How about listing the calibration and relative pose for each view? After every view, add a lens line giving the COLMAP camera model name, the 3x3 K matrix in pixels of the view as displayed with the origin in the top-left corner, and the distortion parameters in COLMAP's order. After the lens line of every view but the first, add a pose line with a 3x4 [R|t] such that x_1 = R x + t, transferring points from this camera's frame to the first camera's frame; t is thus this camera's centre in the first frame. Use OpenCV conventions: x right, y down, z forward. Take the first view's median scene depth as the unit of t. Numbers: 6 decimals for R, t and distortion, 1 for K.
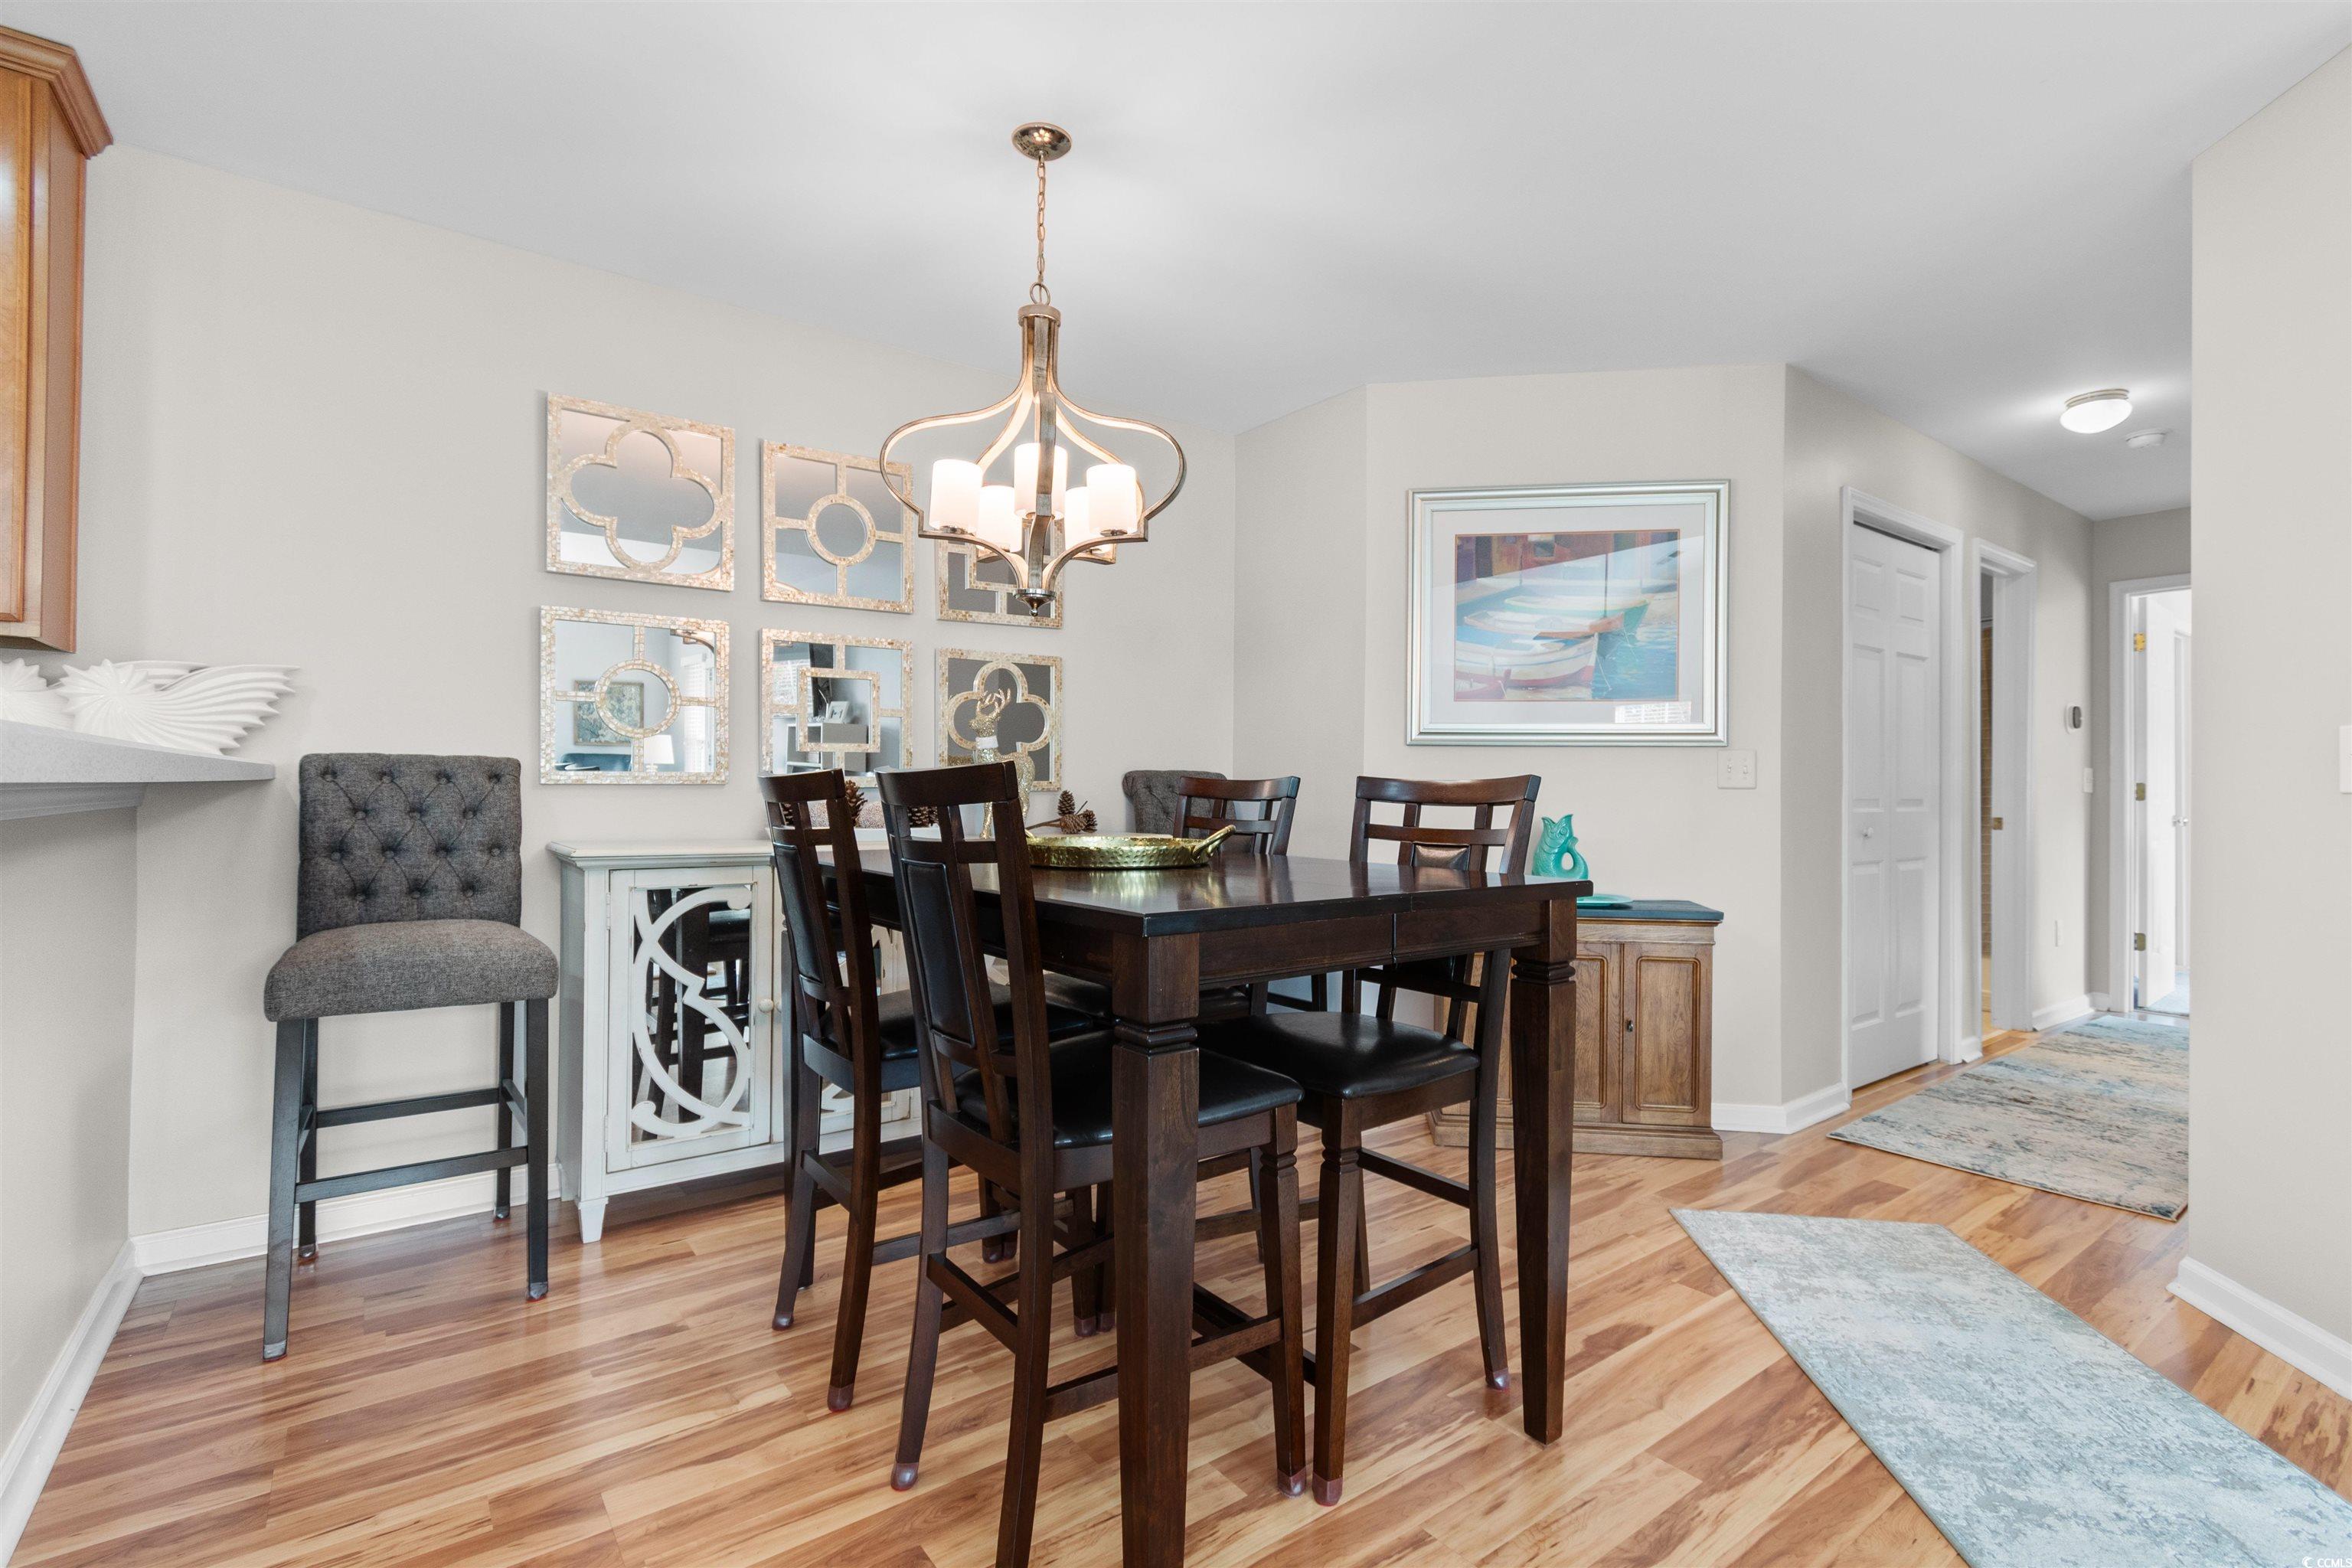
lens RADIAL K [[1066.3, 0, 1176.0], [0, 1066.3, 784.0], [0, 0, 1]] dist [0.000226, -0.000420]
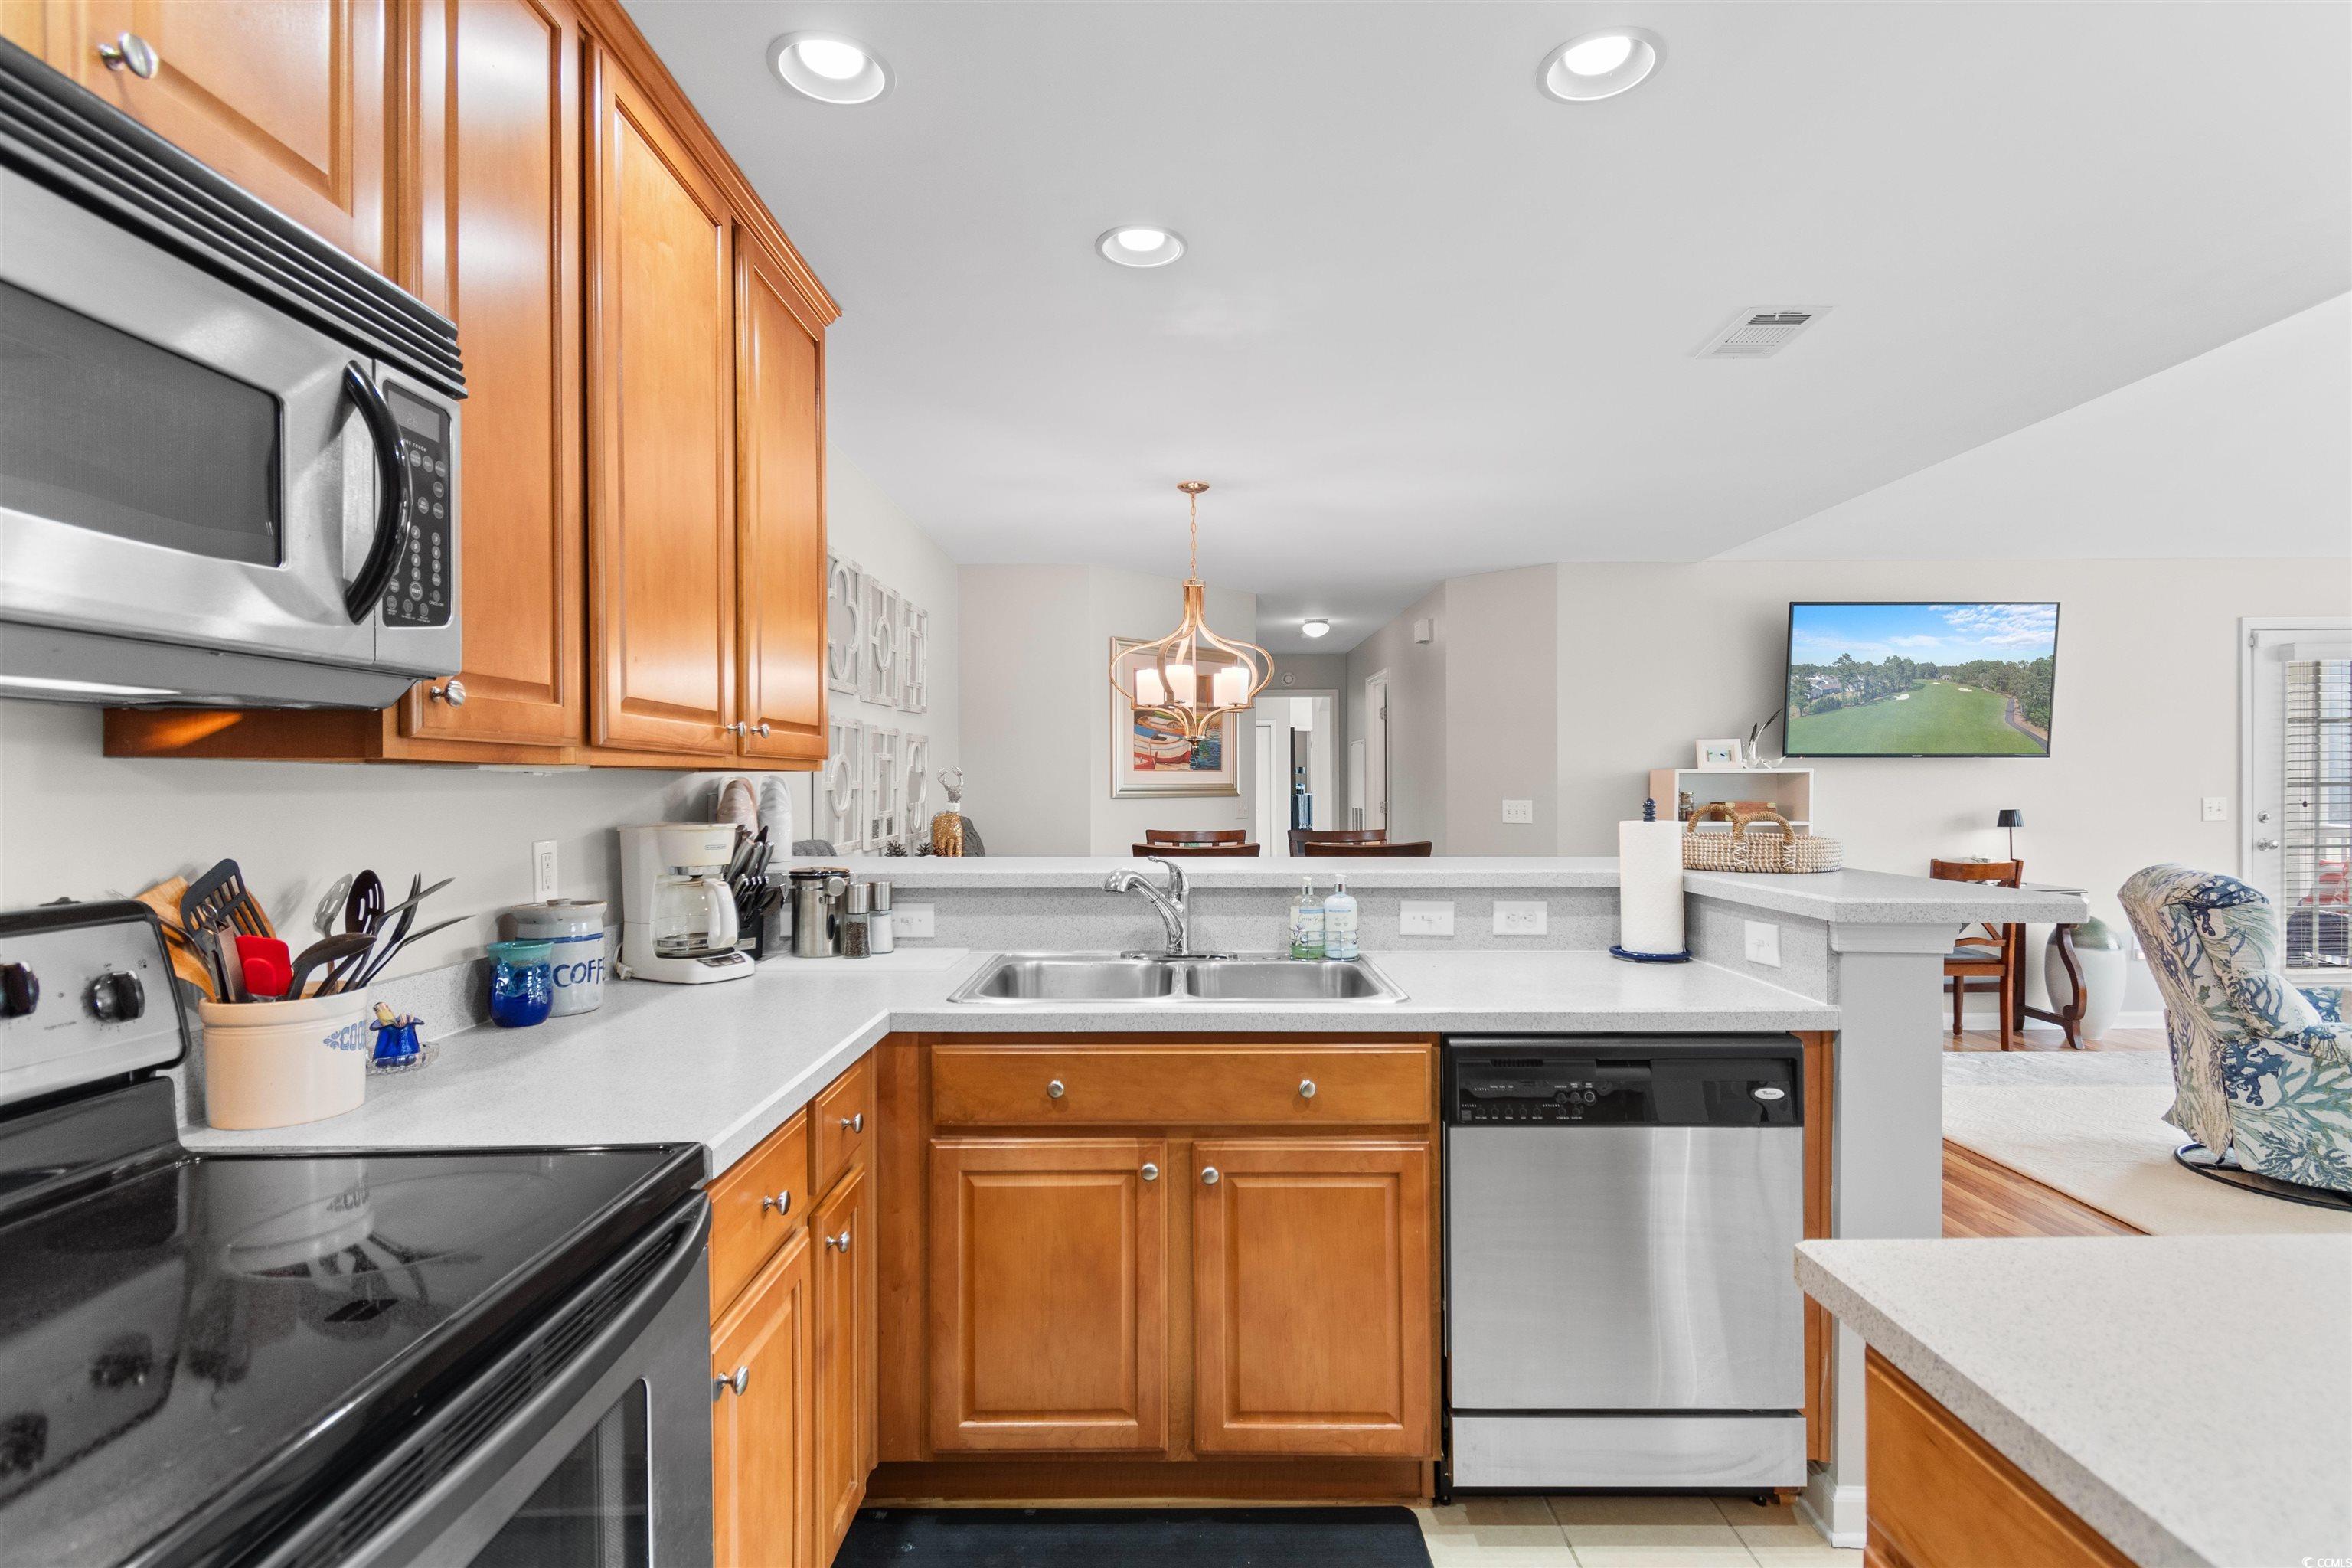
lens RADIAL K [[1117.1, 0, 1171.4], [0, 1117.1, 802.1], [0, 0, 1]] dist [-0.001728, -0.001205]
pose [[0.602025, -0.026279, 0.798045, -1.545615], [0.005514, 0.999571, 0.028756, -0.113205], [-0.798458, -0.012911, 0.601912, -0.104430]]
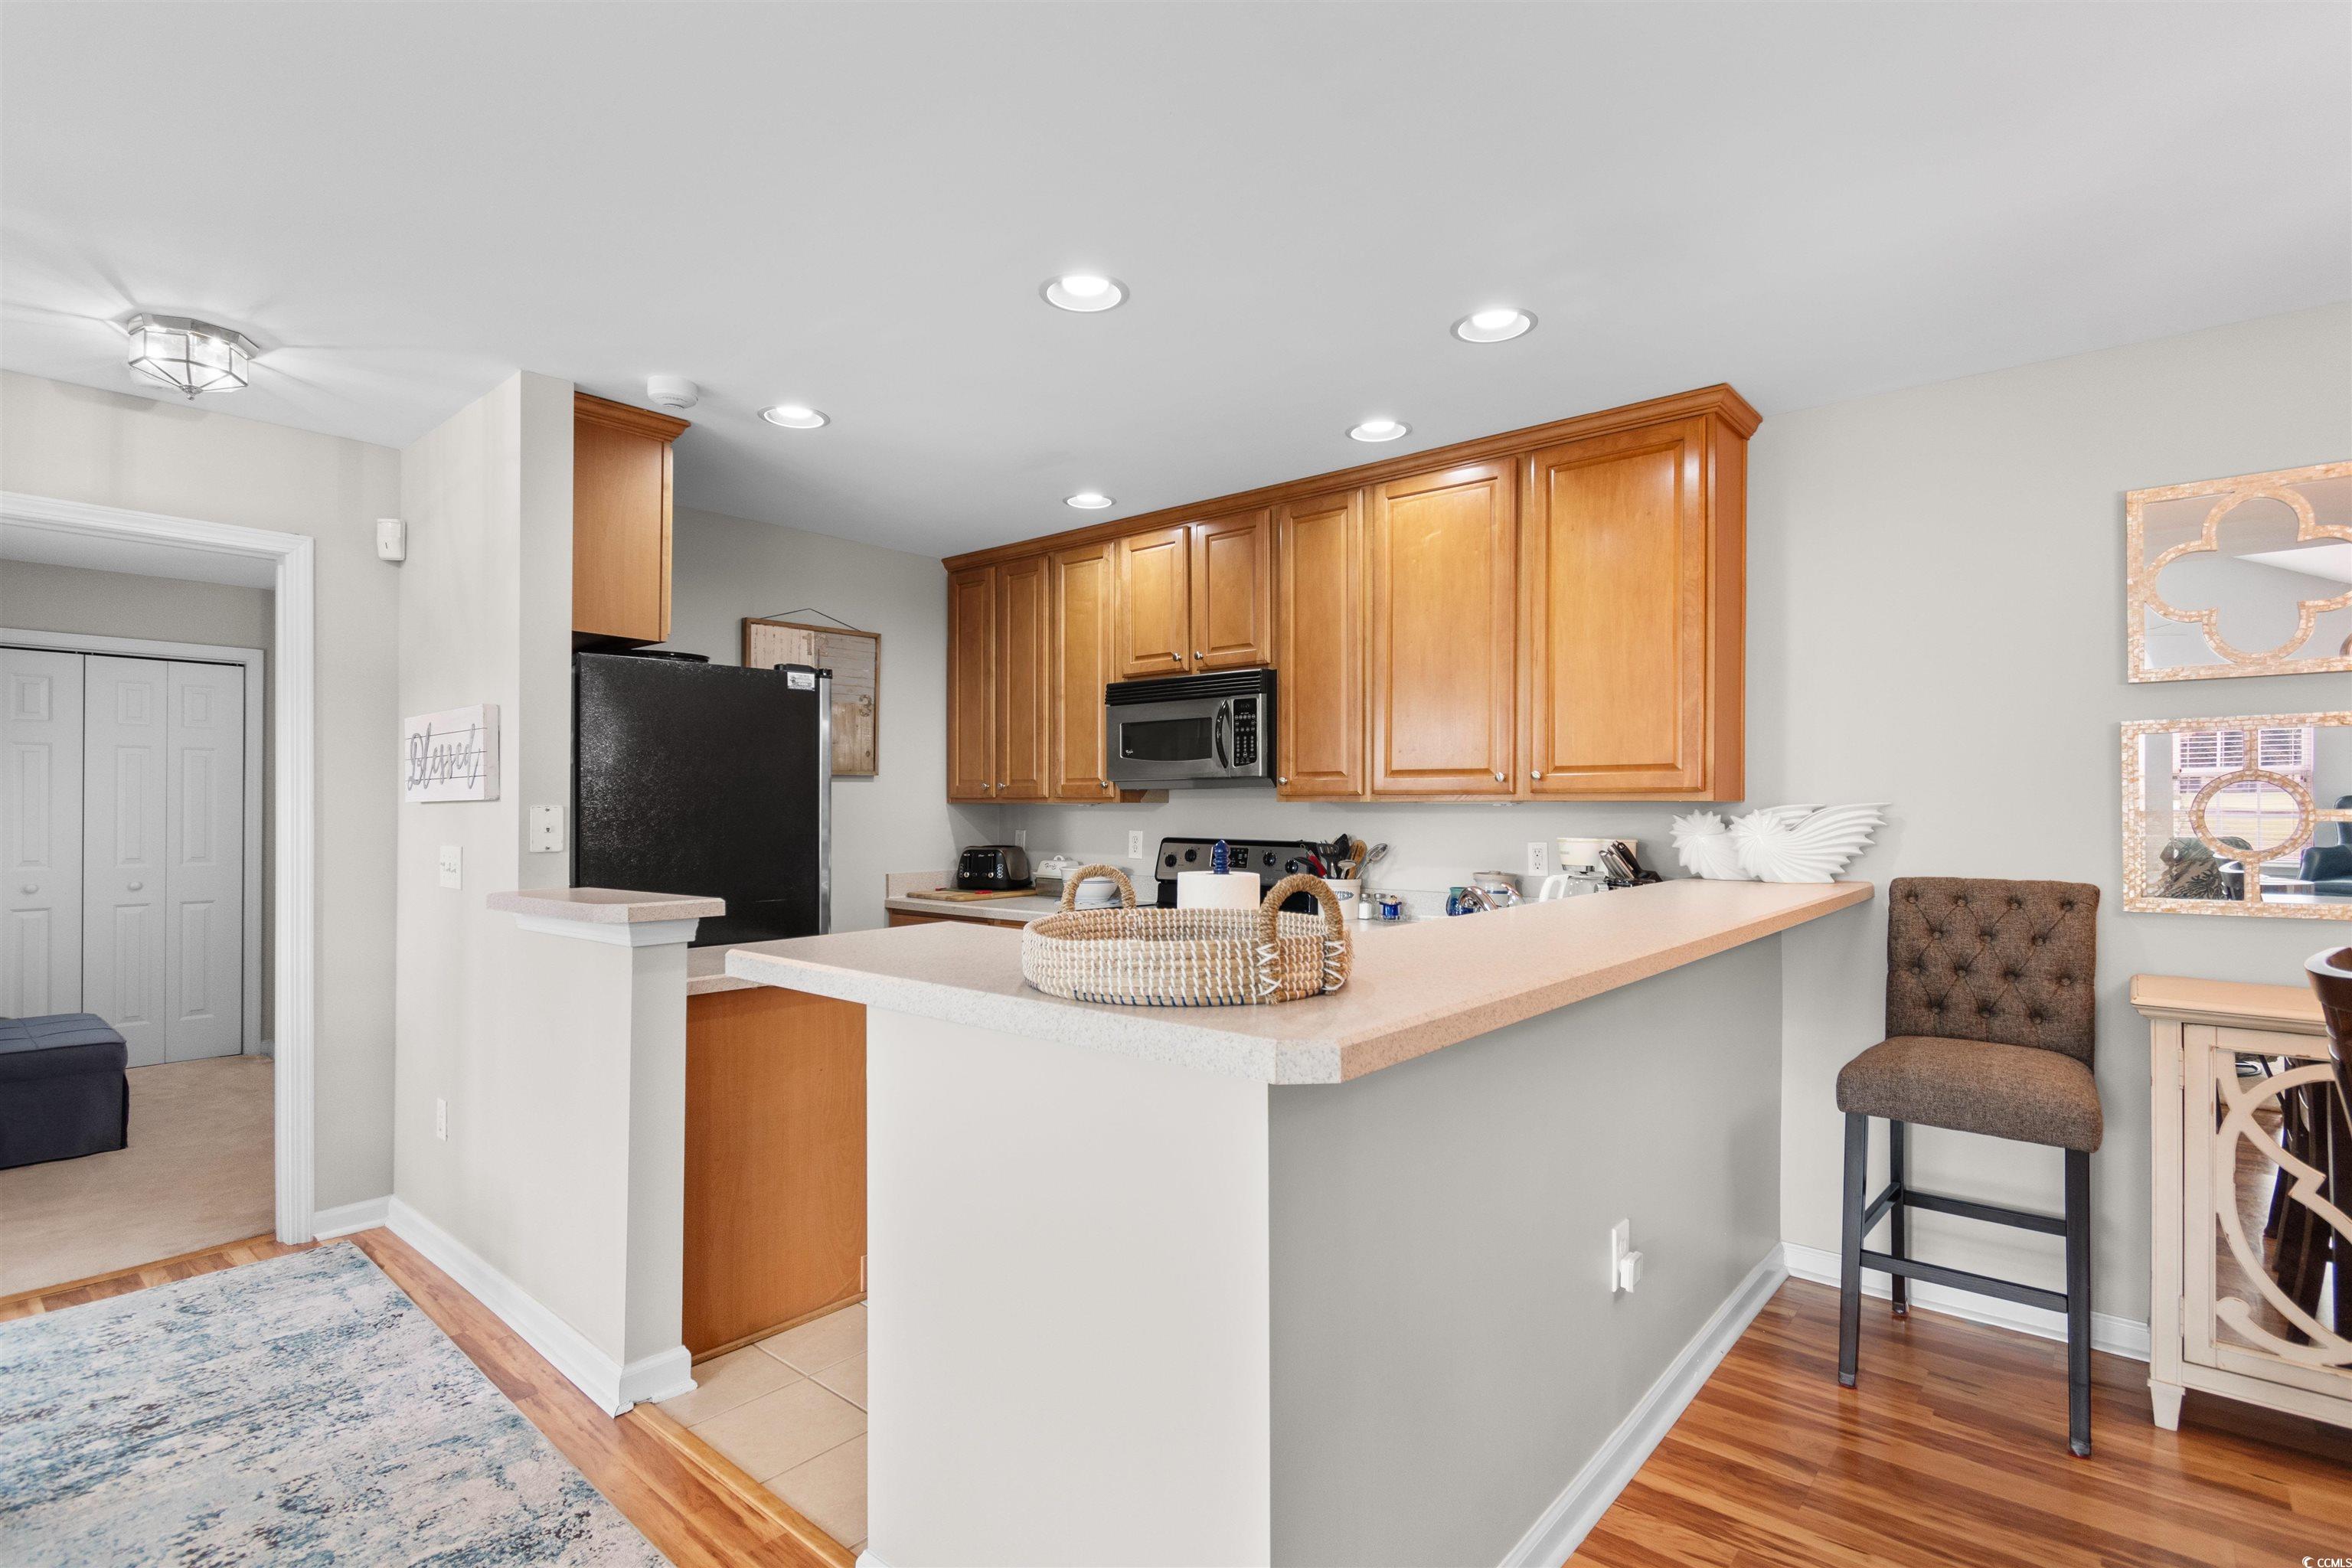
lens RADIAL K [[1130.4, 0, 1181.4], [0, 1130.4, 806.0], [0, 0, 1]] dist [-0.001272, -0.001046]
pose [[0.220995, -0.010549, -0.975218, 0.212316], [0.006884, 0.999933, -0.009257, -0.100157], [0.975251, -0.004668, 0.221053, -0.029236]]
